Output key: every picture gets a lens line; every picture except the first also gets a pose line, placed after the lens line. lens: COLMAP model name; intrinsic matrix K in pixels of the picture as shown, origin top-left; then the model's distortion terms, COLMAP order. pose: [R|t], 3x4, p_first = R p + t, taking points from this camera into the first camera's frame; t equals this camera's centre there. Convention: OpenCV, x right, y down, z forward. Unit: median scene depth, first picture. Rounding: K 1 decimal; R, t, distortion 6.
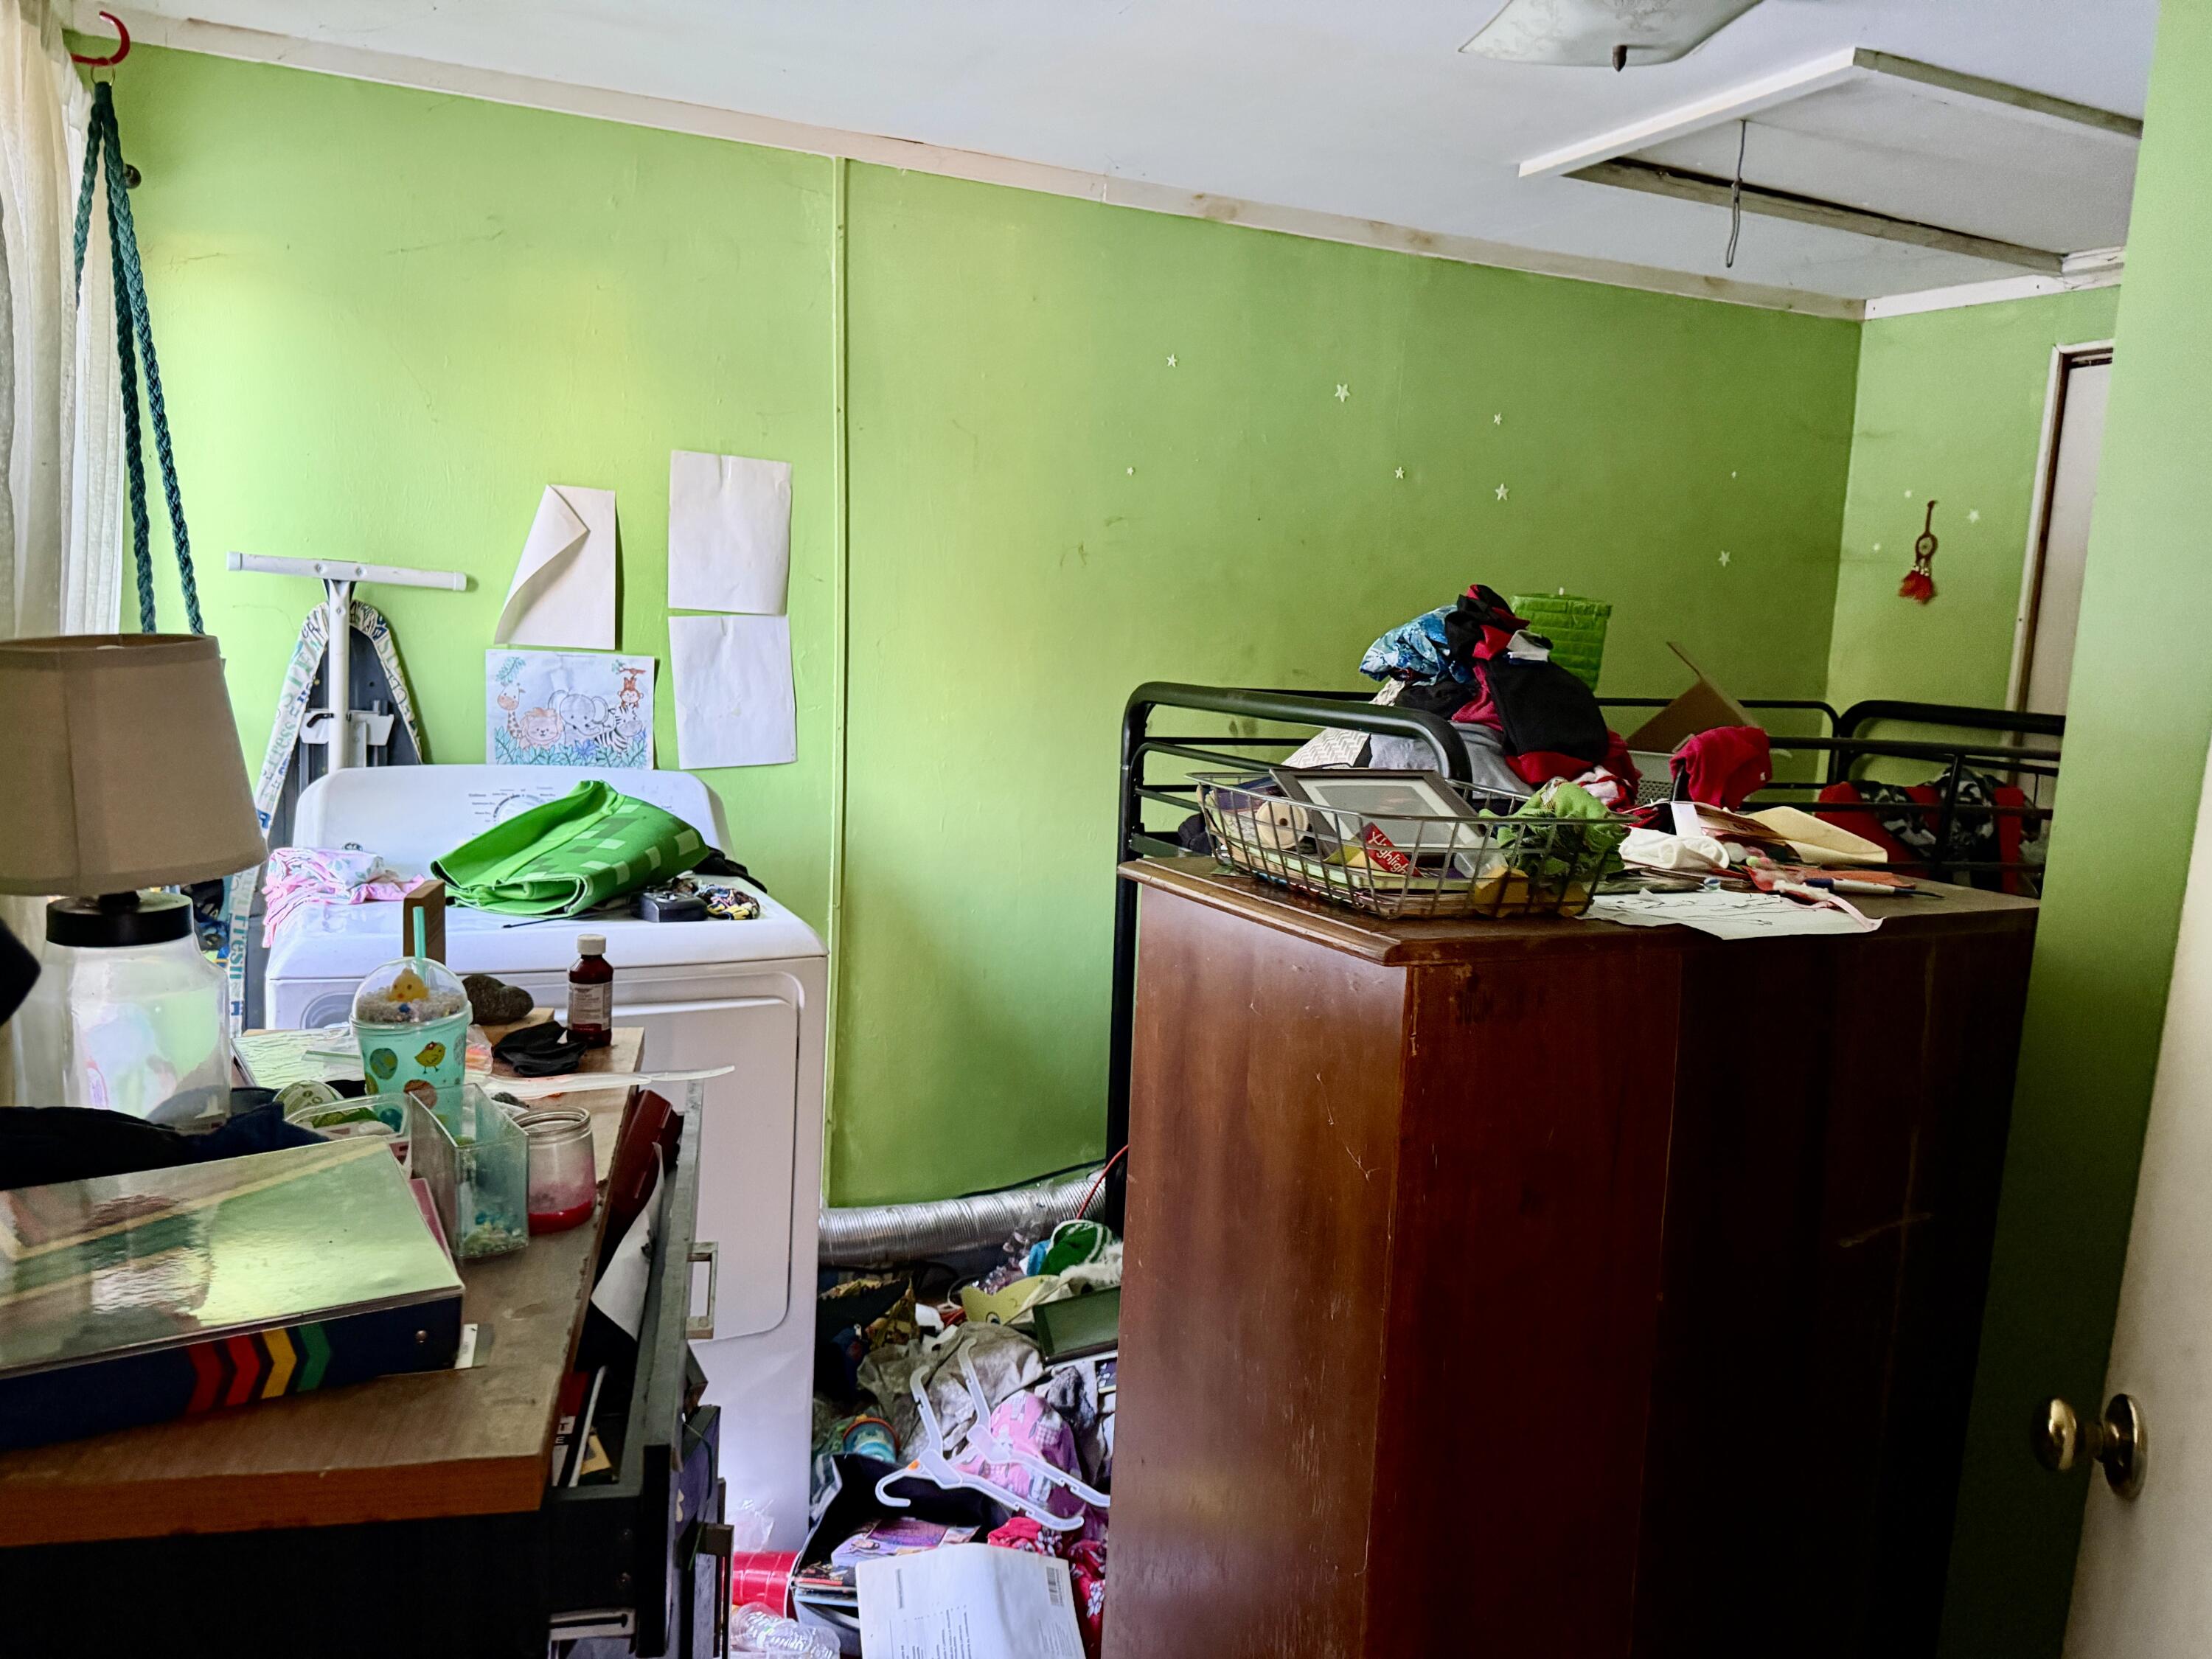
lens RADIAL K [[1550.9, 0, 1111.5], [0, 1550.9, 814.4], [0, 0, 1]] dist [0.066567, -0.074037]
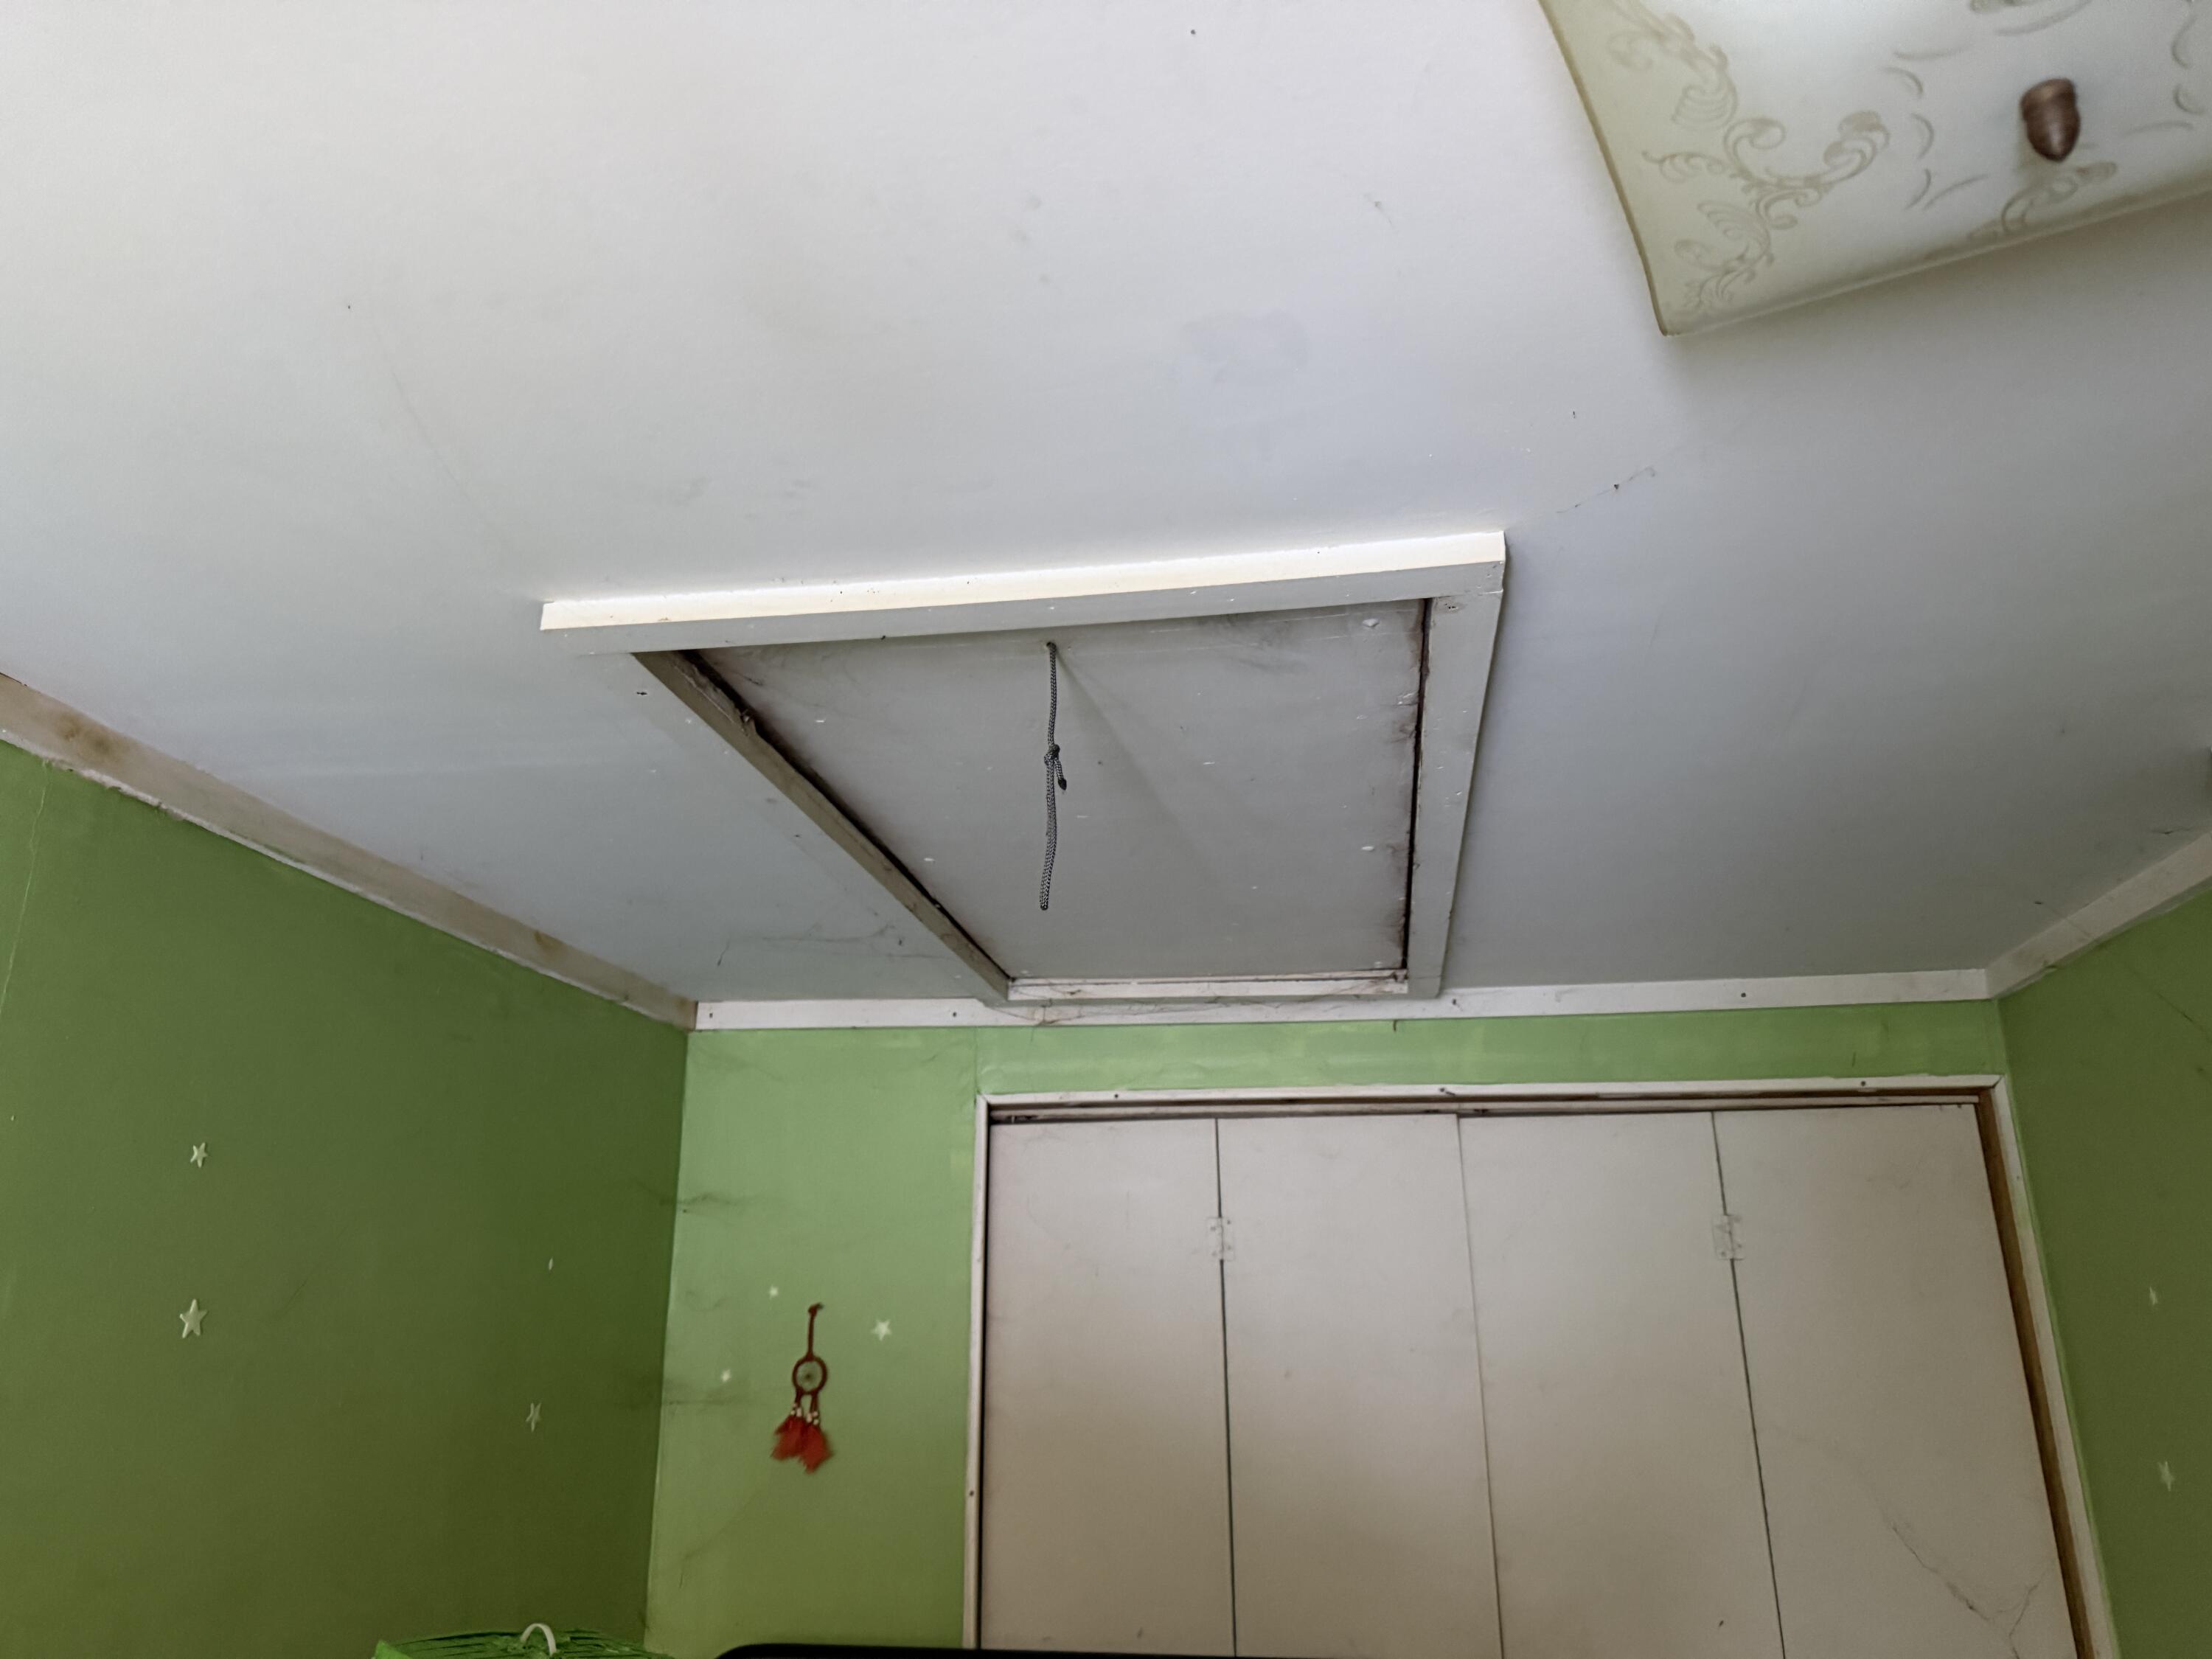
lens RADIAL K [[1530.0, 0, 1103.6], [0, 1530.0, 809.6], [0, 0, 1]] dist [0.108534, -0.163339]
pose [[0.535148, 0.227215, 0.813627, 0.001028], [0.144461, 0.924346, -0.353152, -0.142750], [-0.832314, 0.306526, 0.461838, 0.524596]]
